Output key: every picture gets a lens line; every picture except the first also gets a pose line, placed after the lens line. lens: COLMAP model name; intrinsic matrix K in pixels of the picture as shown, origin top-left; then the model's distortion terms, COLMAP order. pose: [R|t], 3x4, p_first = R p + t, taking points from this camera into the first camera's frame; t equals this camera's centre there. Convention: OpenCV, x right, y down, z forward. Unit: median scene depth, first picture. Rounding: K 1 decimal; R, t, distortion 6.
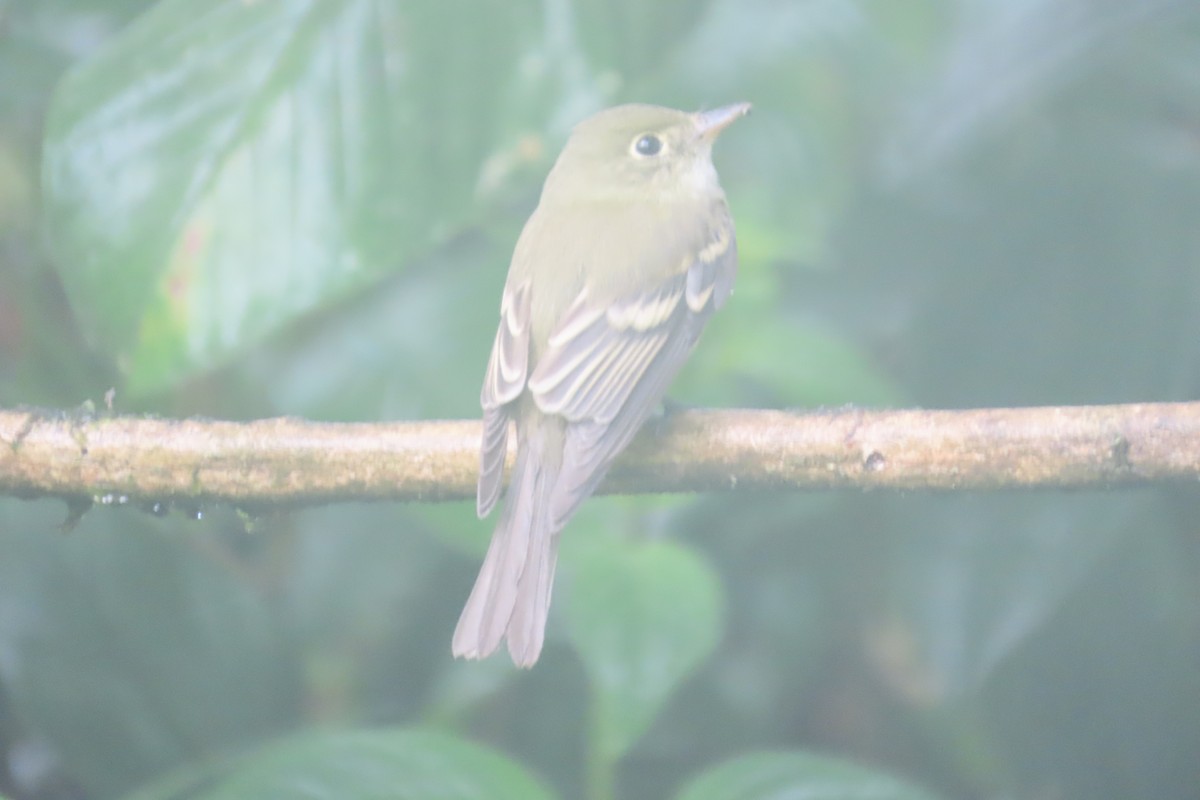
lens RADIAL K [[945.1, 0, 600.0], [0, 945.1, 400.5], [0, 0, 1]] dist [-0.004948, 0.001167]
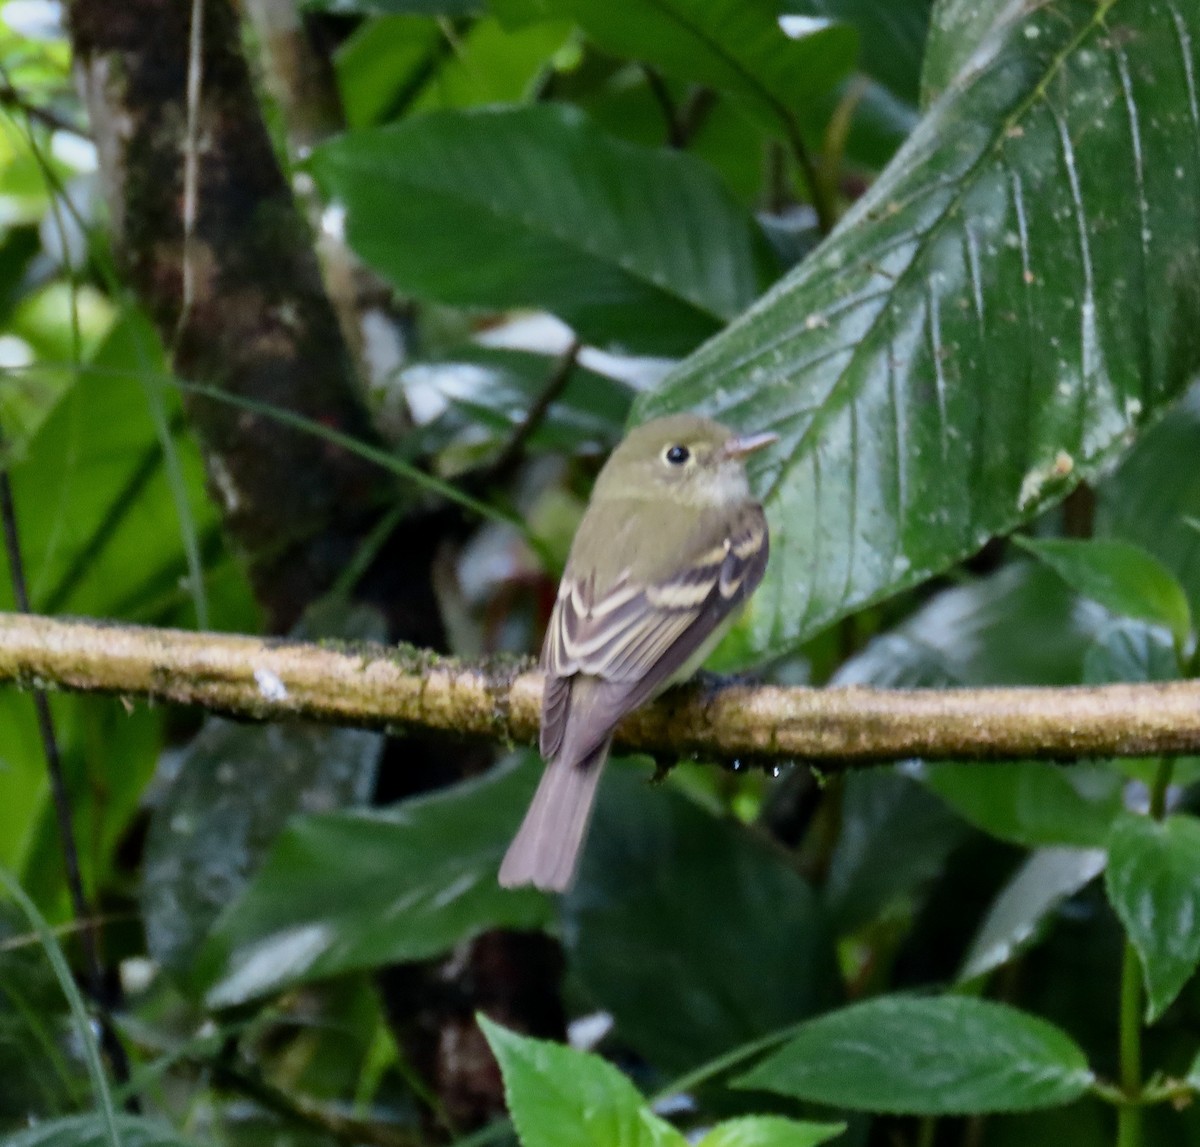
lens RADIAL K [[777.4, 0, 600.0], [0, 777.4, 573.6], [0, 0, 1]] dist [0.047194, 0.000769]
pose [[0.998722, 0.013907, 0.048594, -0.685384], [-0.008257, 0.993379, -0.114589, -0.004155], [-0.049865, 0.114042, 0.992224, 0.065055]]
